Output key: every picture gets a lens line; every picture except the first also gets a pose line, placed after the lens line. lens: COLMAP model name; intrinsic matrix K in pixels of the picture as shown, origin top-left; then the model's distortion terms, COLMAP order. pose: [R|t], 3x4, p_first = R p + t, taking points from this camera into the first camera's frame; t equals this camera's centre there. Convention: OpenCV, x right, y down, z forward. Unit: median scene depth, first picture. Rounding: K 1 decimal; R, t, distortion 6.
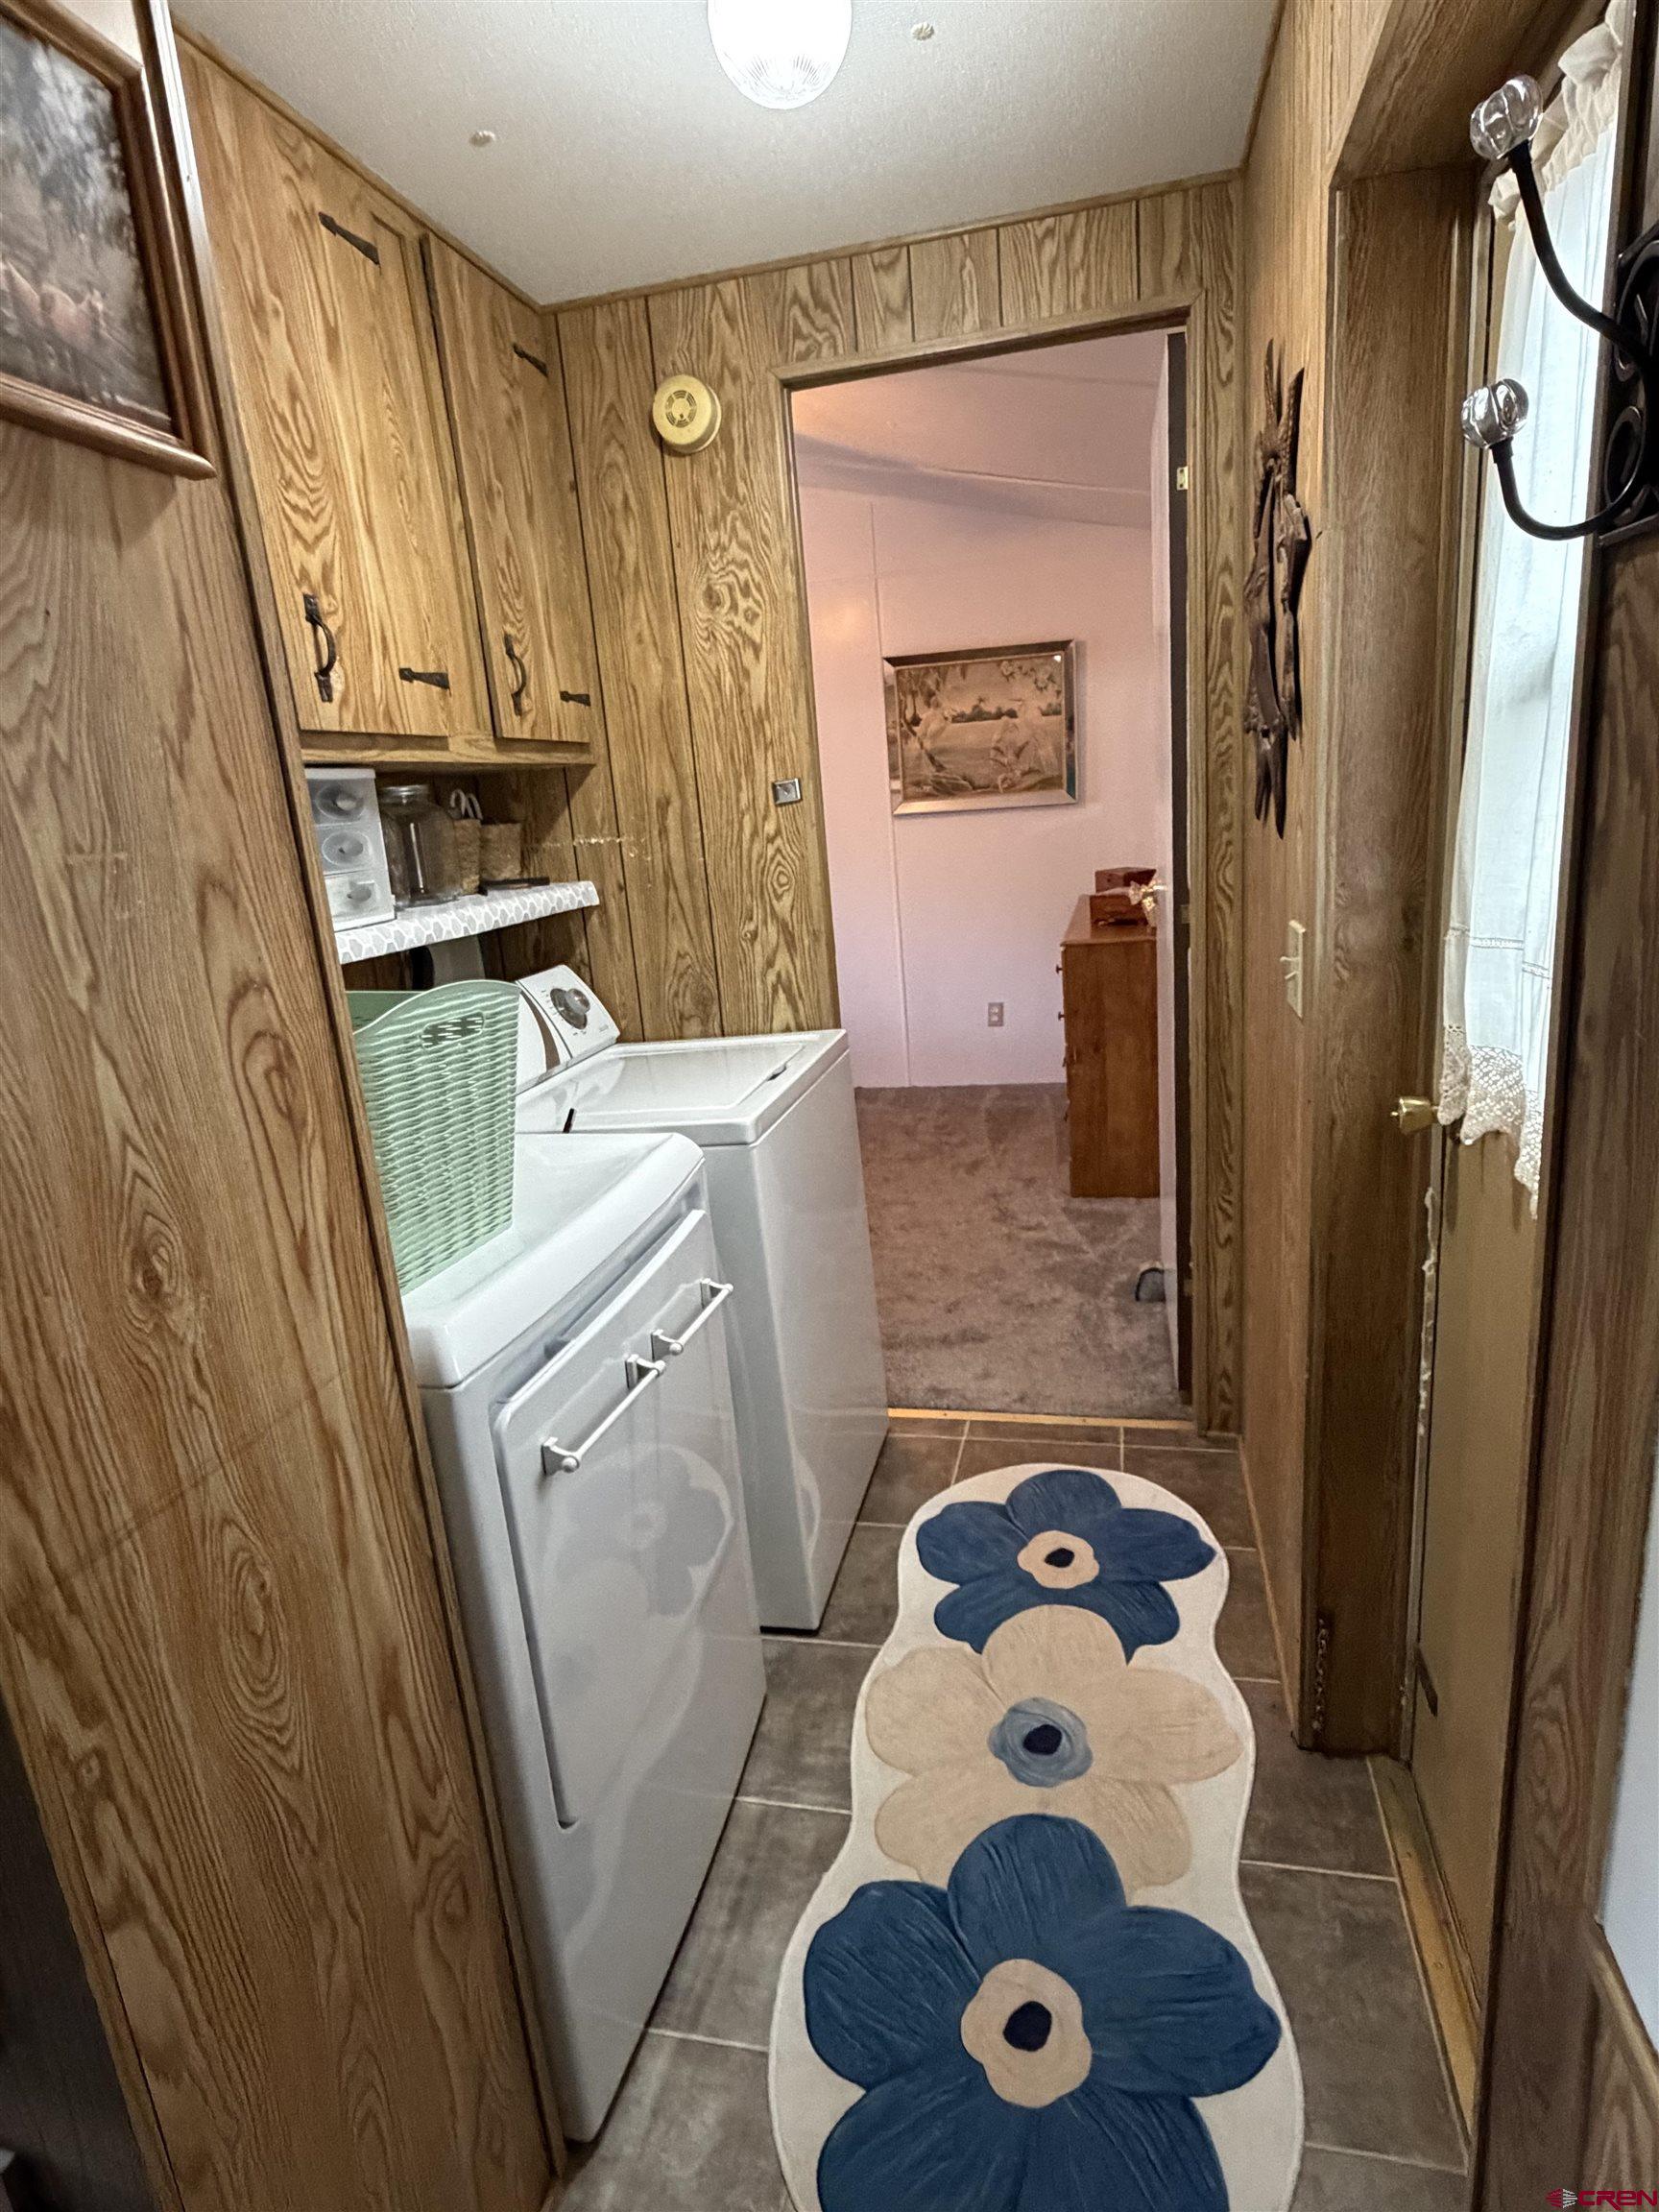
lens RADIAL K [[1184.7, 0, 833.8], [0, 1184.7, 1112.7], [0, 0, 1]] dist [0.005068, 0.000915]
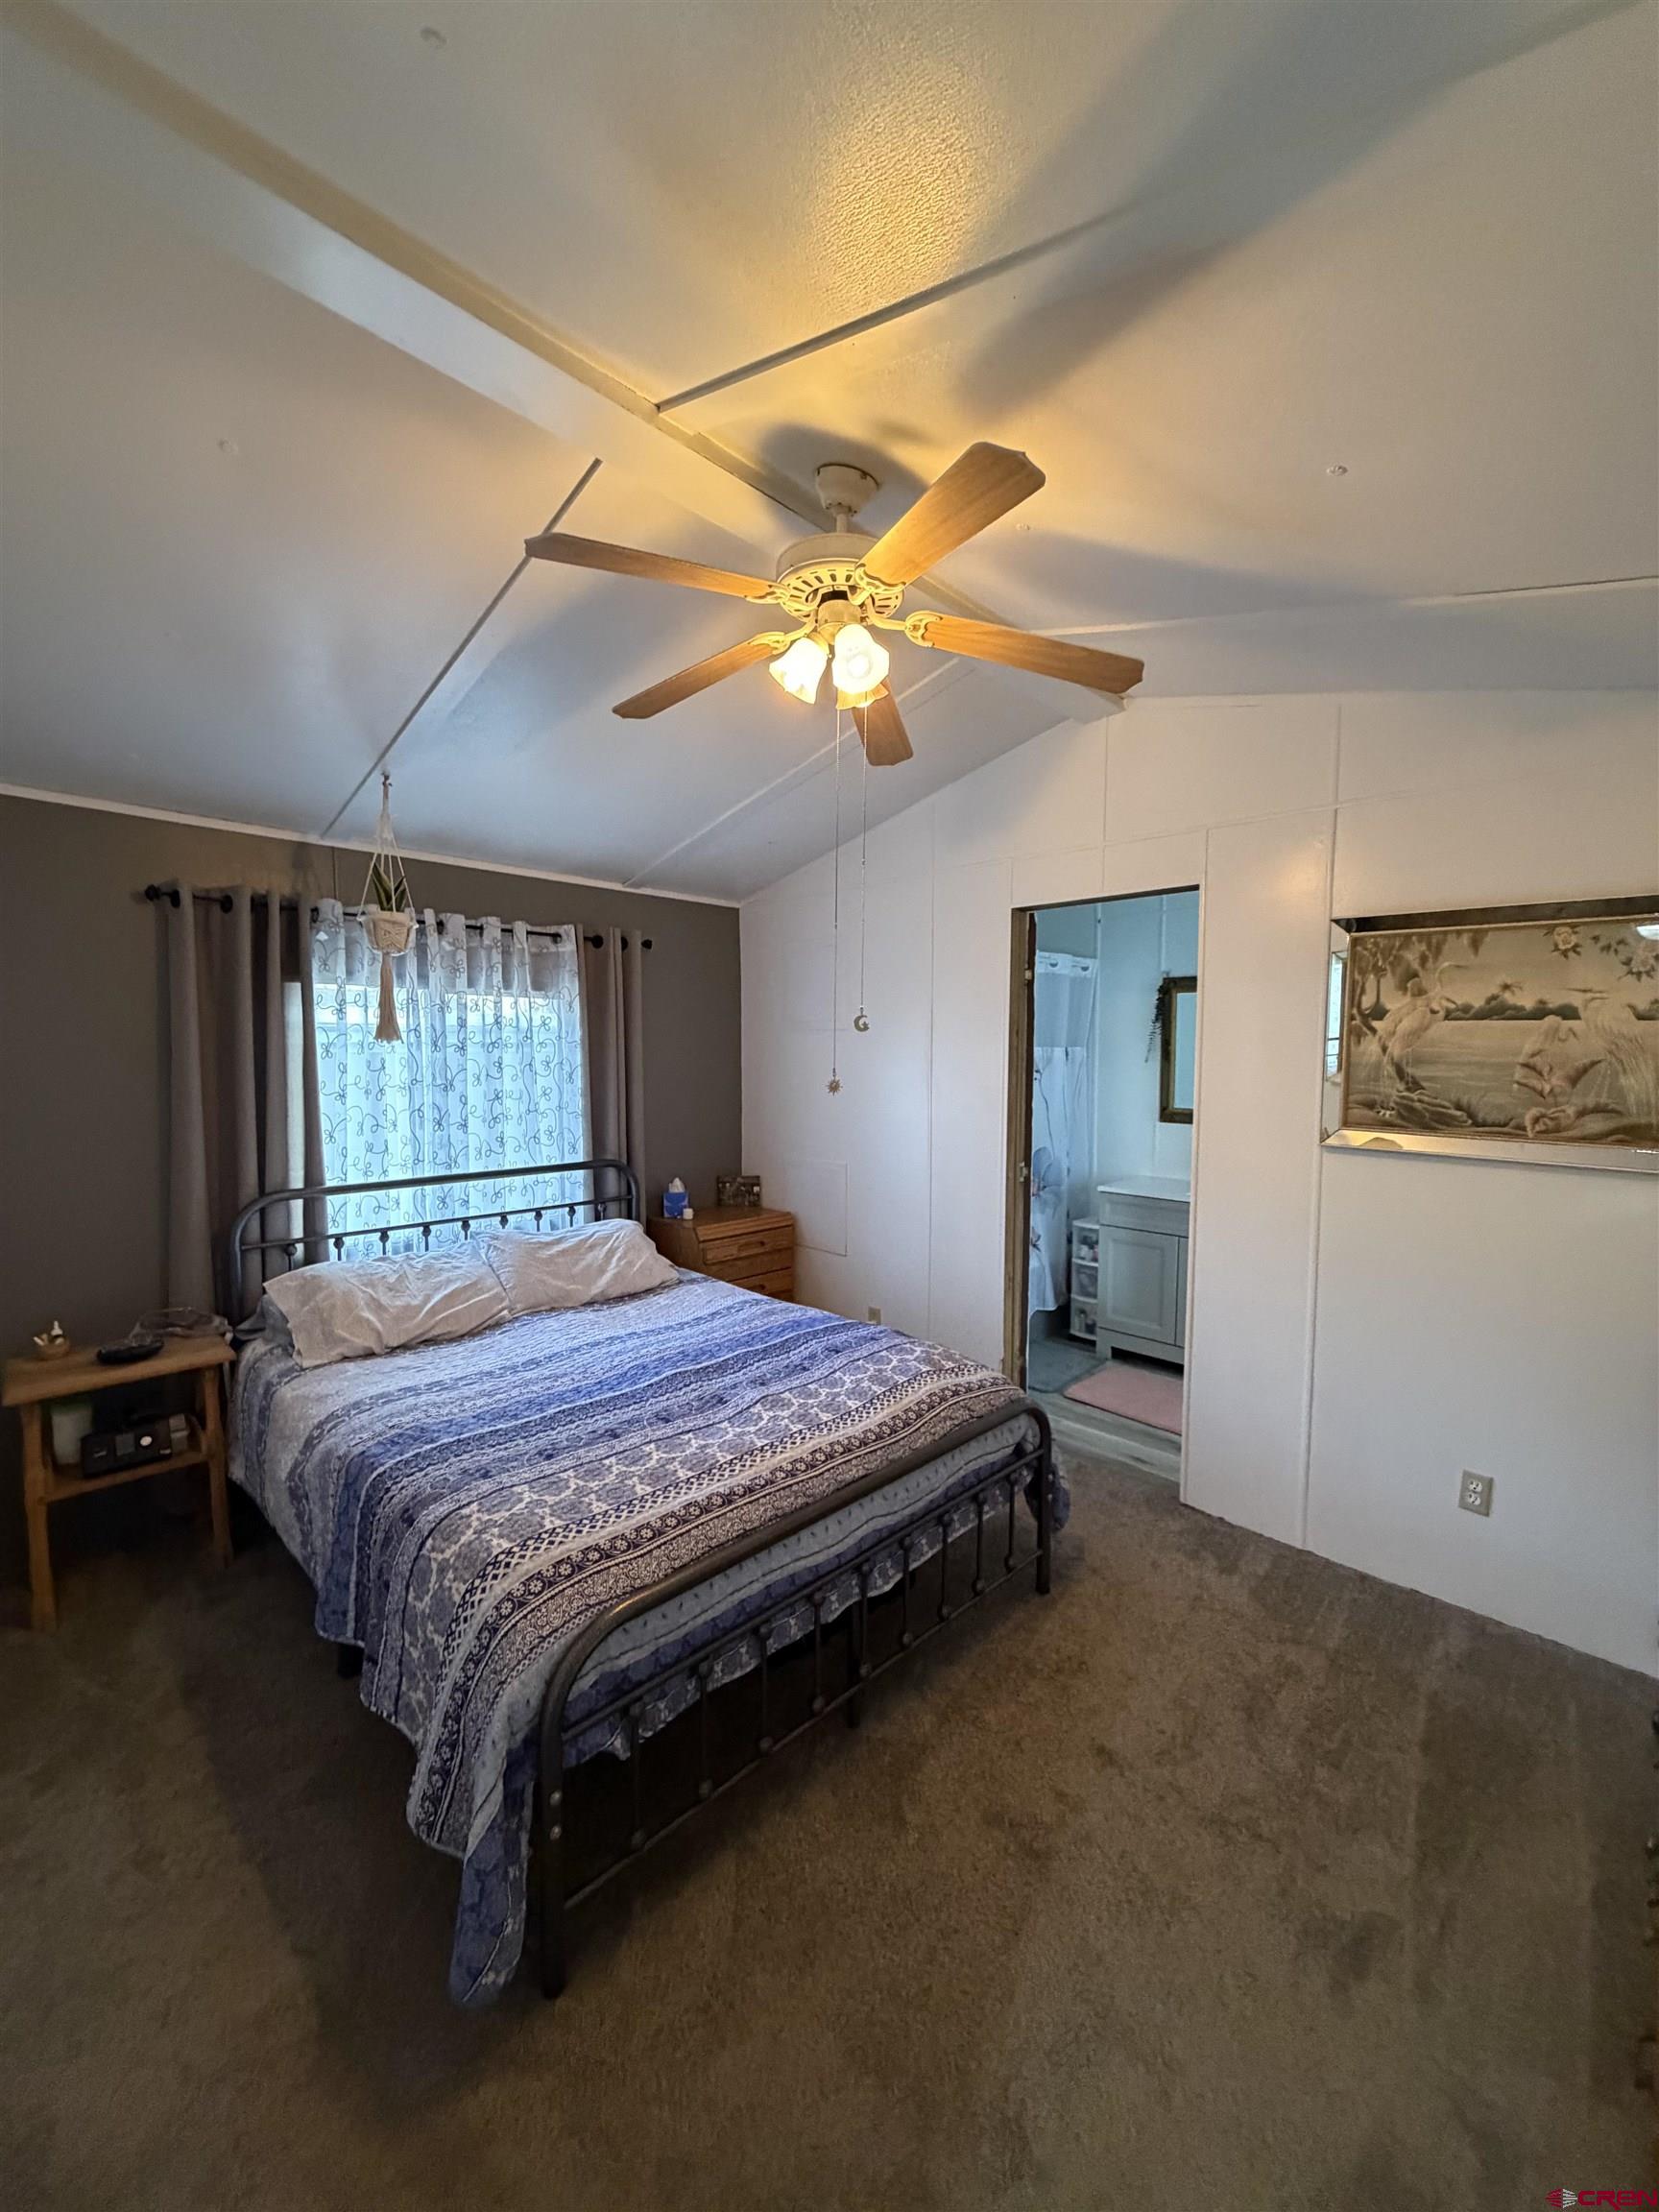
lens RADIAL K [[881.3, 0, 829.8], [0, 881.3, 1108.7], [0, 0, 1]] dist [0.001189, 0.000075]
pose [[0.852015, 0.121892, -0.509129, 0.065903], [-0.210397, 0.970247, -0.119805, -0.158458], [0.479377, 0.209195, 0.852312, 0.455350]]
